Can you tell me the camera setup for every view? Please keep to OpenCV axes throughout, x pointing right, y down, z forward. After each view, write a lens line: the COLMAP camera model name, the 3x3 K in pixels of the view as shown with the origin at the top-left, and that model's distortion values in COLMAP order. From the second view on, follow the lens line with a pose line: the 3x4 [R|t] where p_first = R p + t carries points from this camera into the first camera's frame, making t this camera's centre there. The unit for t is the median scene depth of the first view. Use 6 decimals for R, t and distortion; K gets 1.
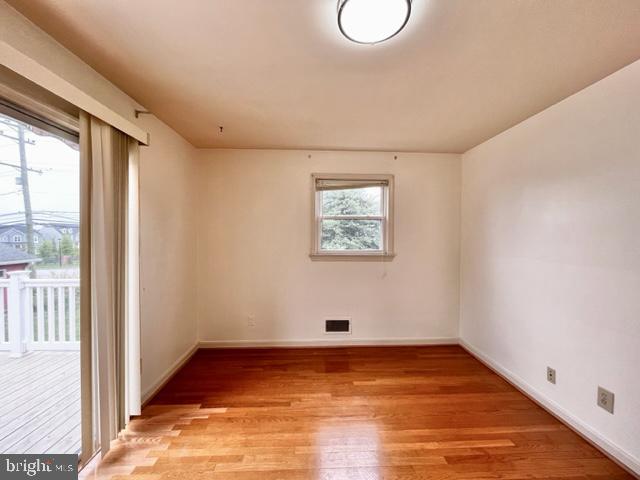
lens RADIAL K [[262.5, 0, 318.7], [0, 262.5, 241.4], [0, 0, 1]] dist [-0.000915, -0.000557]
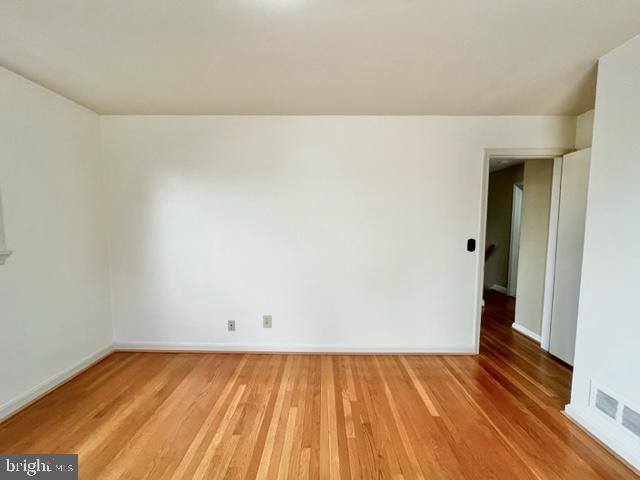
lens RADIAL K [[262.5, 0, 323.9], [0, 262.5, 244.4], [0, 0, 1]] dist [-0.000915, -0.000557]
pose [[0.042240, -0.086527, 0.995354, -0.305888], [0.023686, 0.996050, 0.085582, 0.003937], [-0.998827, 0.019961, 0.044123, 0.391593]]
